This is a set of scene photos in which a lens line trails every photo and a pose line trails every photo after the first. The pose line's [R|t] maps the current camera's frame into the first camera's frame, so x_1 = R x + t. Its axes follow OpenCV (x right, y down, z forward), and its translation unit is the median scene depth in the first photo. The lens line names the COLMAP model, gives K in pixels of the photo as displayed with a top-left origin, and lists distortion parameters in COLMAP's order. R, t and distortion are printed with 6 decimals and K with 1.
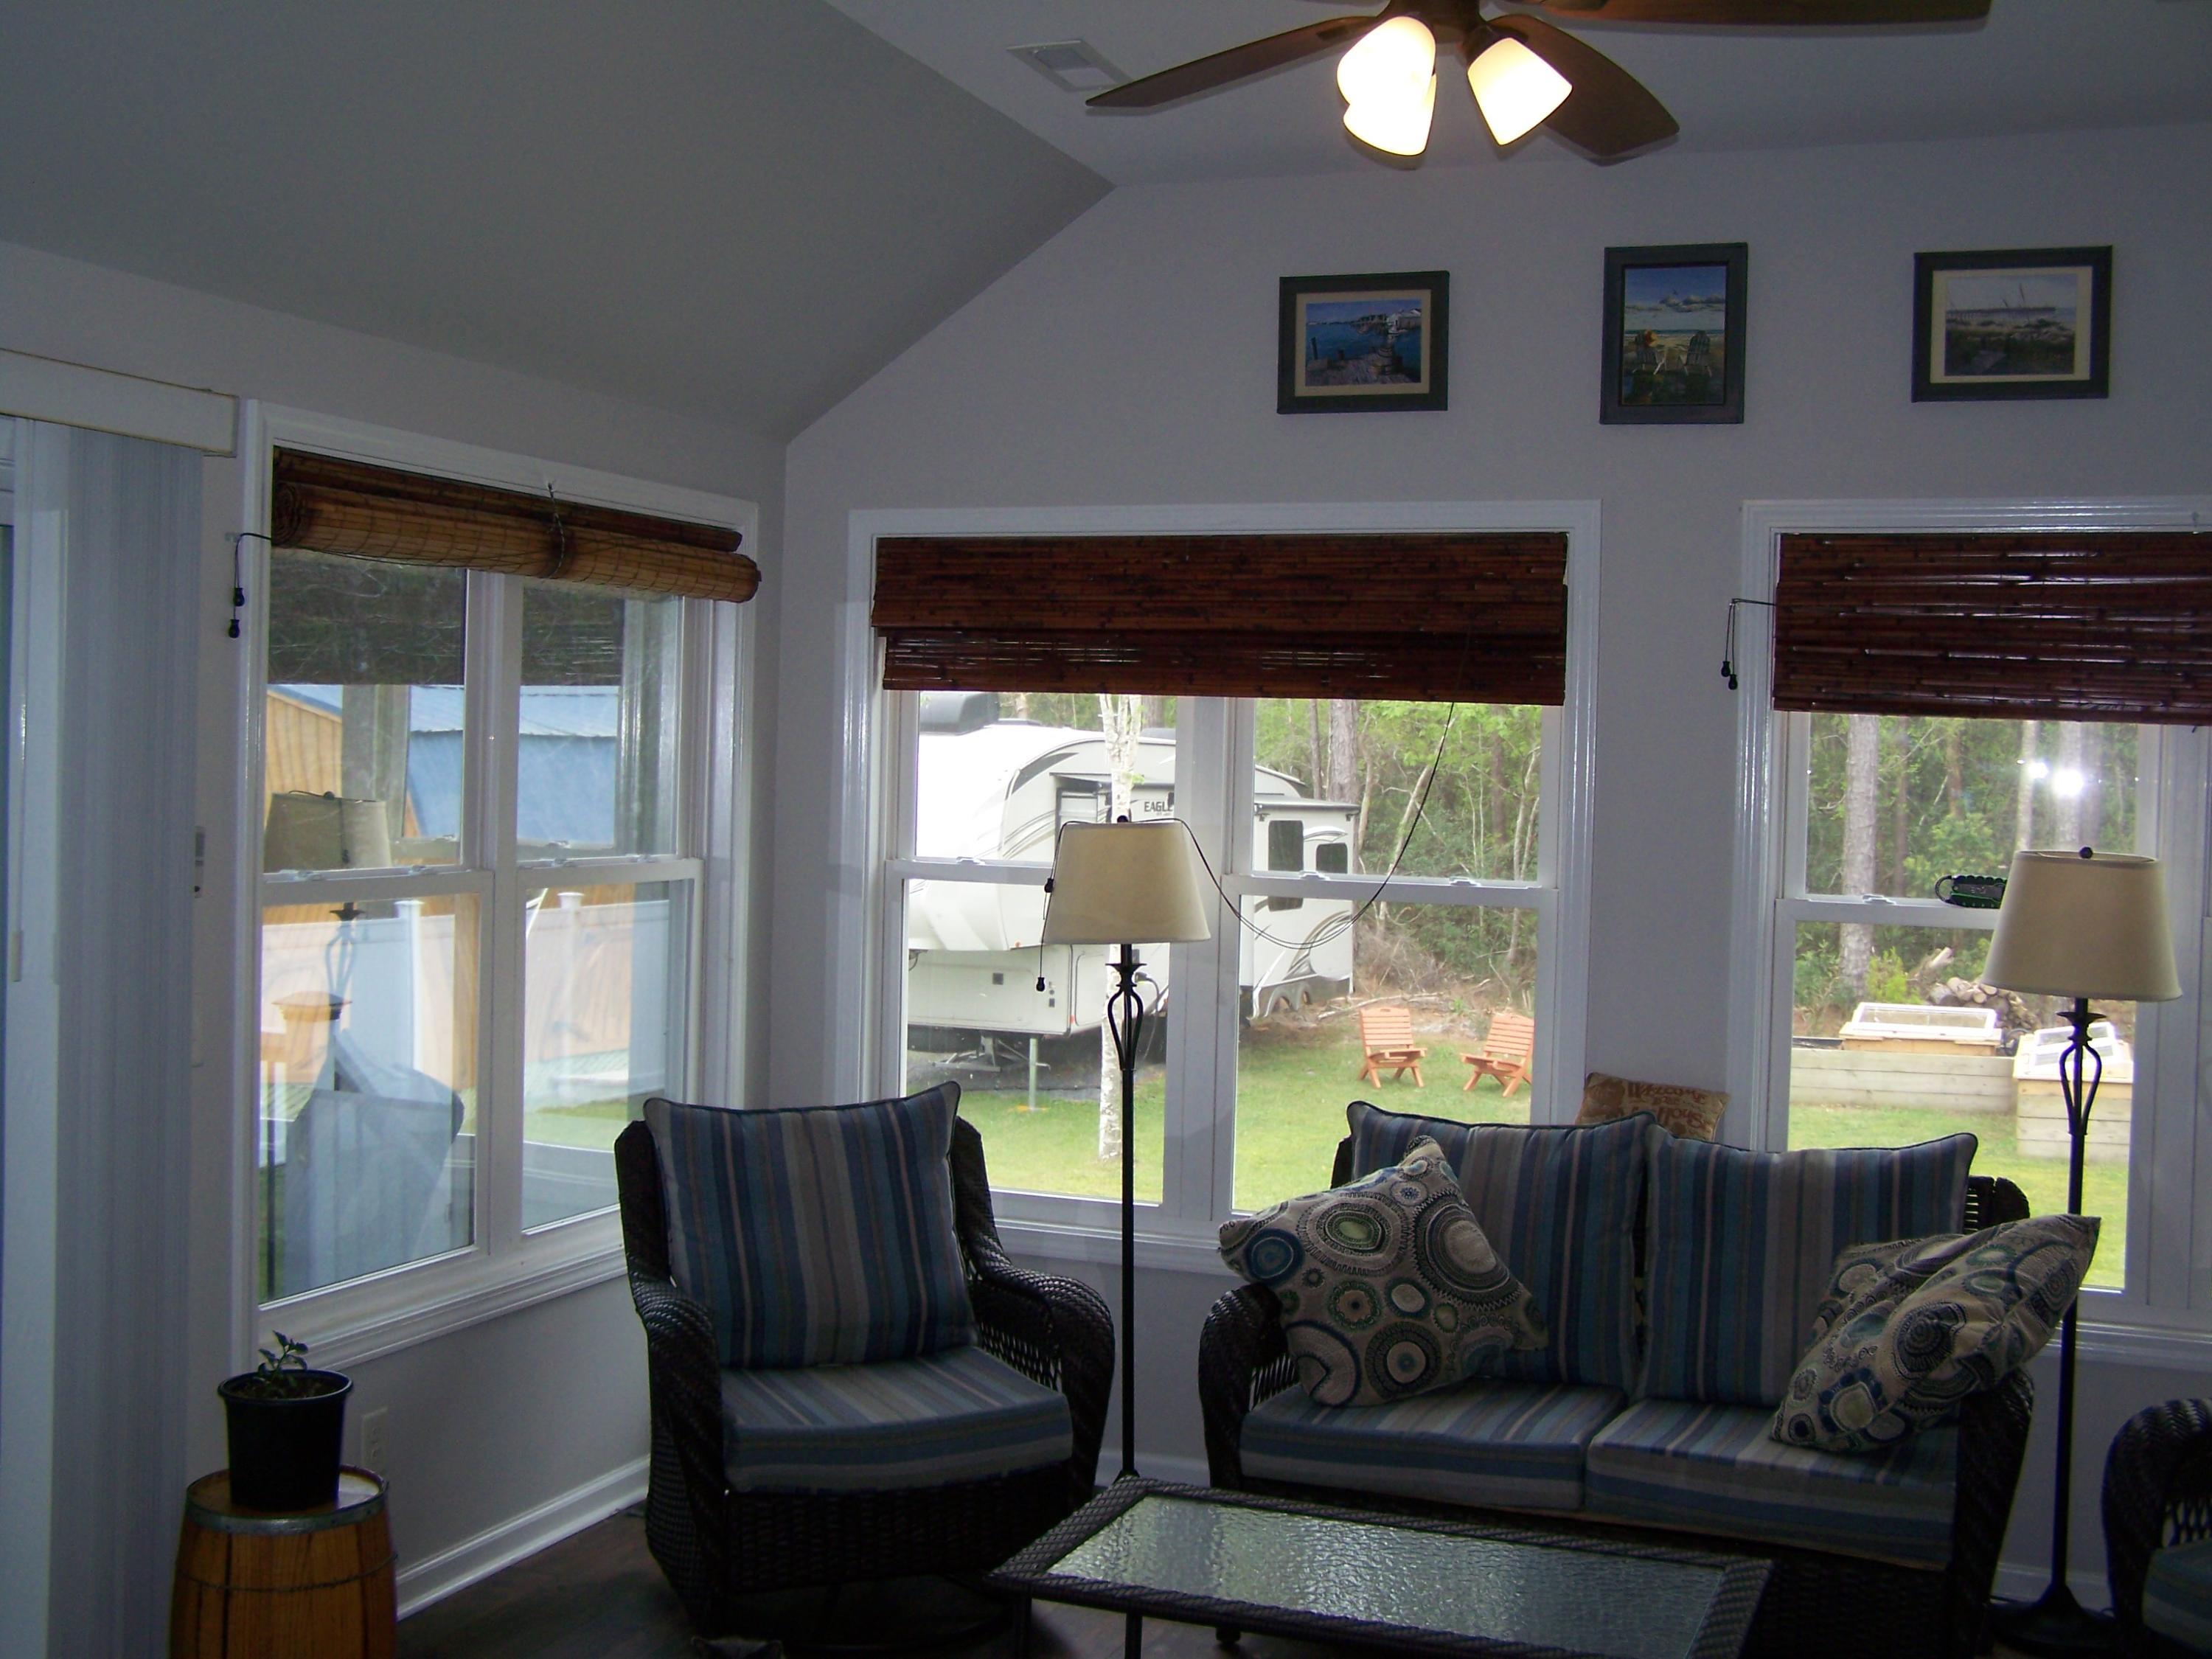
lens RADIAL K [[2488.1, 0, 1068.9], [0, 2488.1, 801.3], [0, 0, 1]] dist [-0.195308, 0.339806]
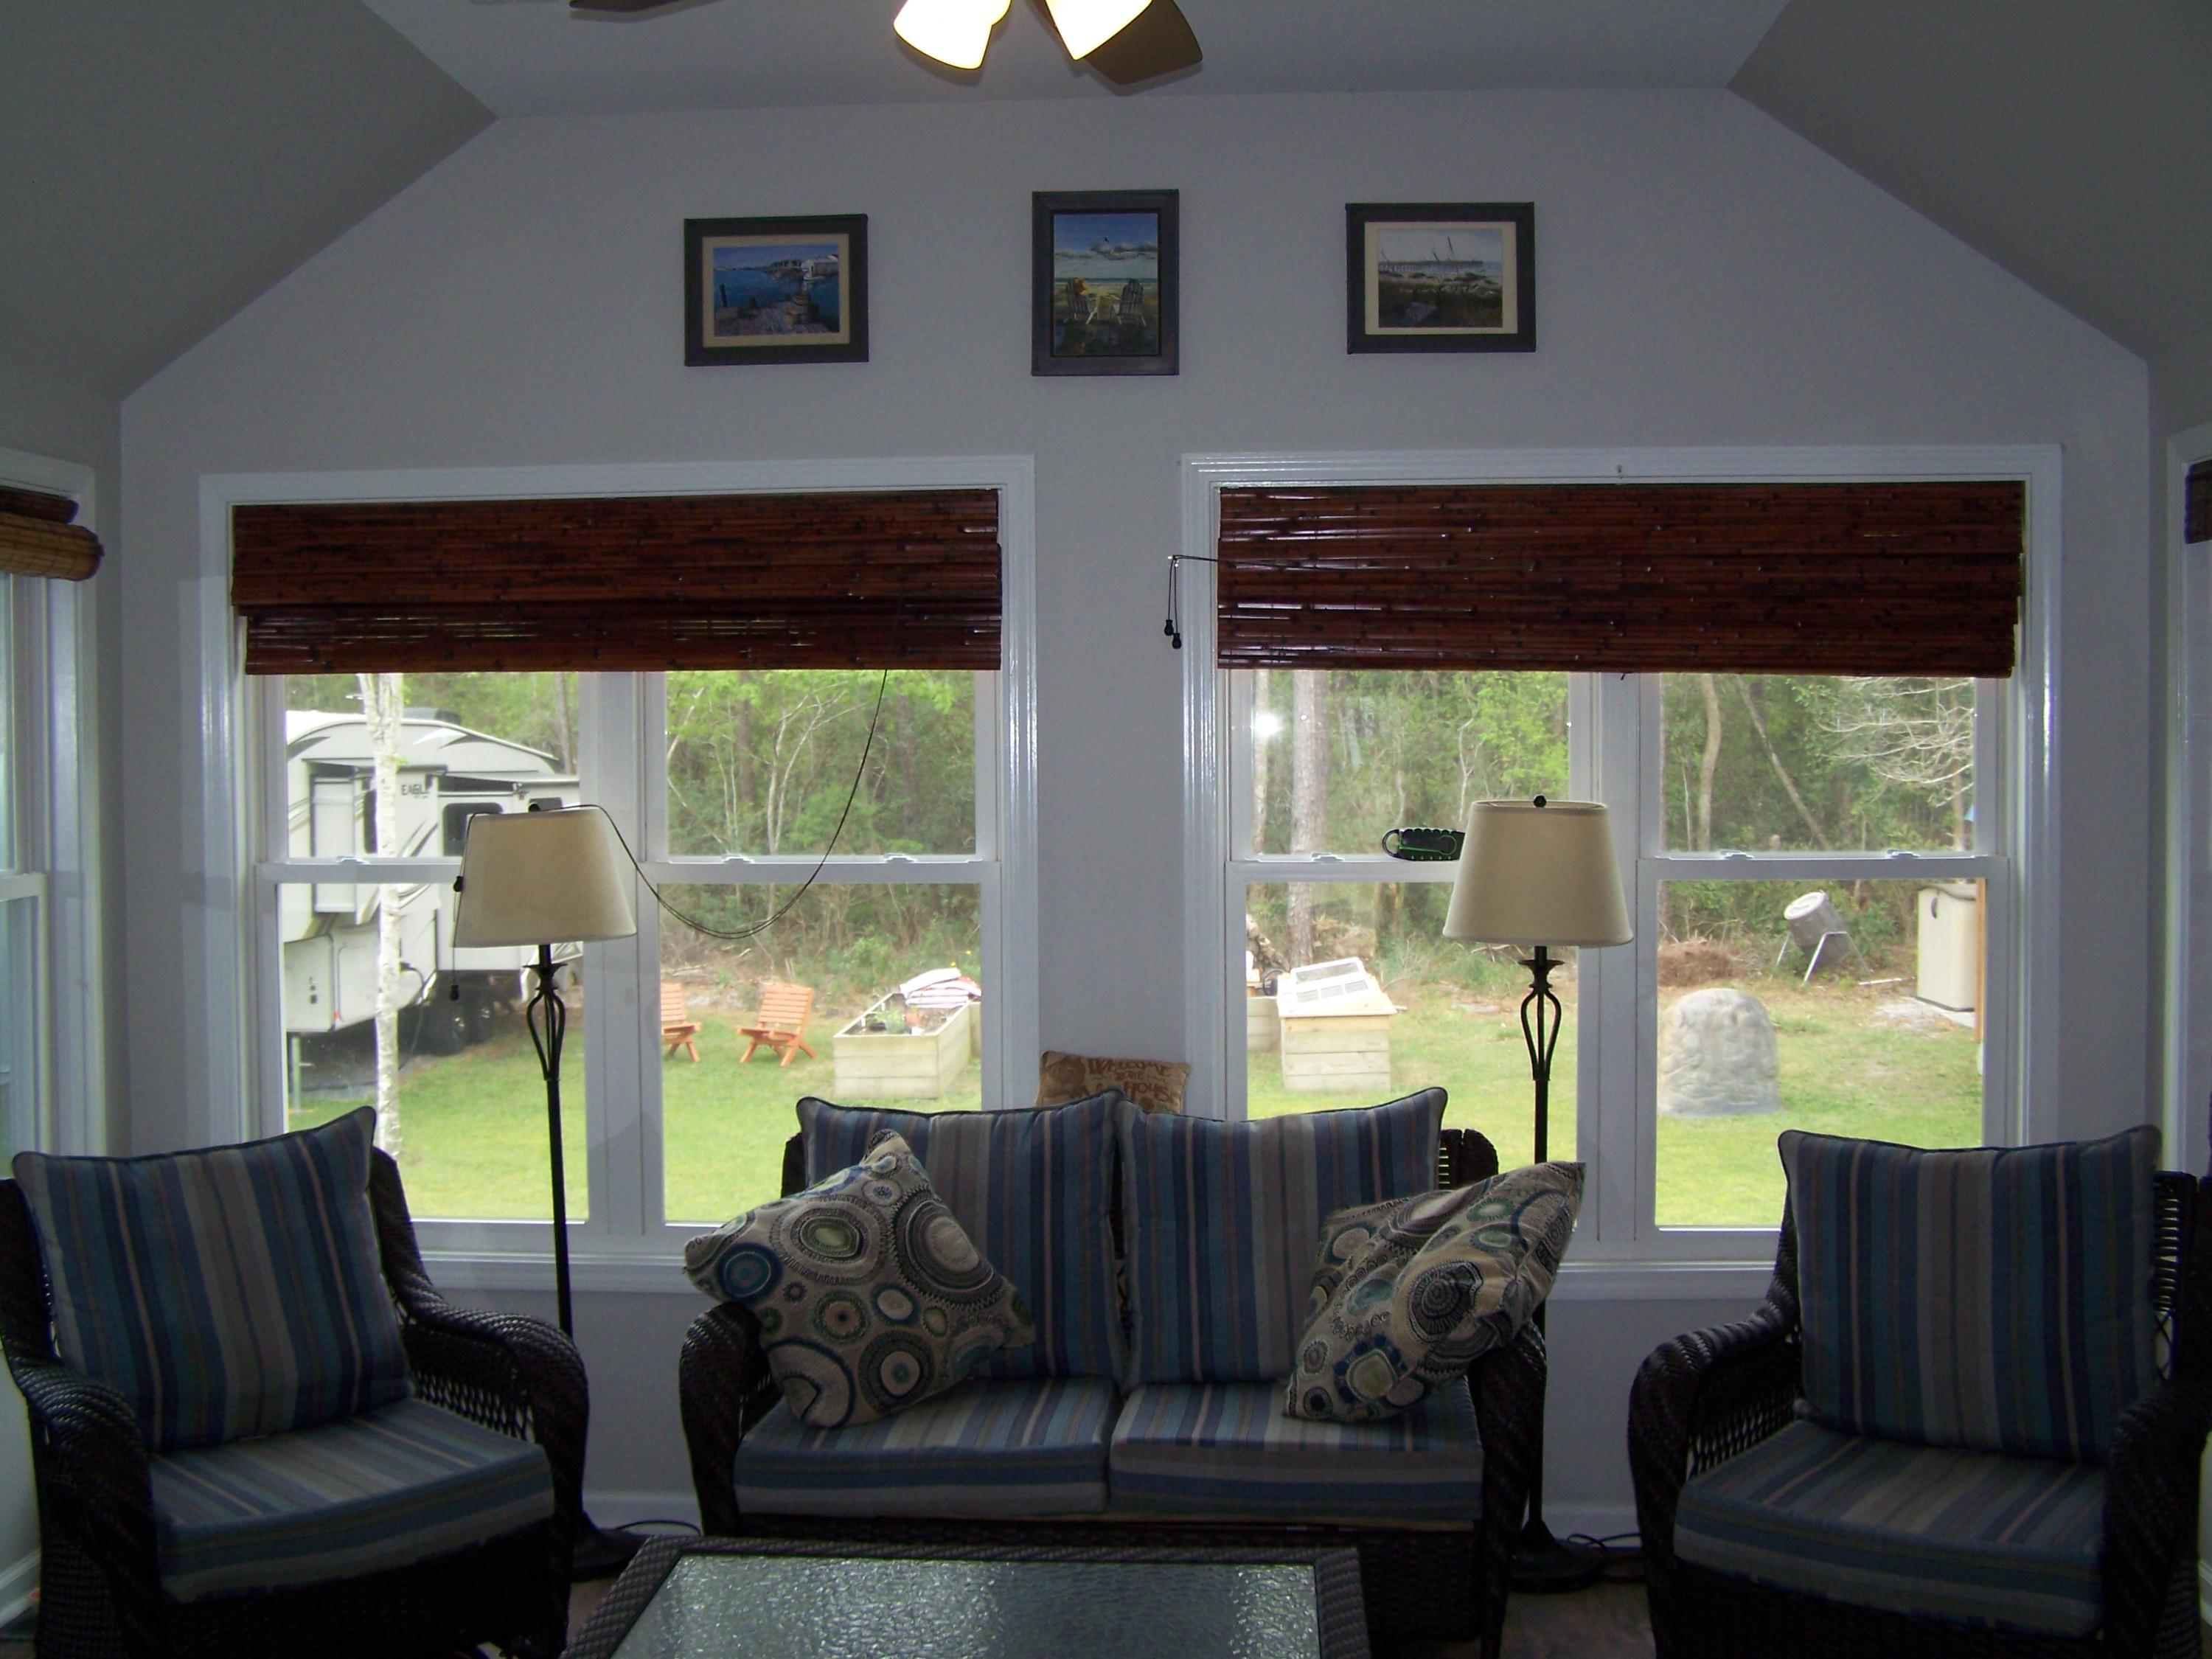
lens RADIAL K [[2488.1, 0, 1068.9], [0, 2488.1, 801.3], [0, 0, 1]] dist [-0.195308, 0.339806]
pose [[0.951055, -0.041654, 0.306203, -0.074297], [0.037872, 0.999115, 0.018283, -0.004733], [-0.306693, -0.005792, 0.951791, 0.077363]]
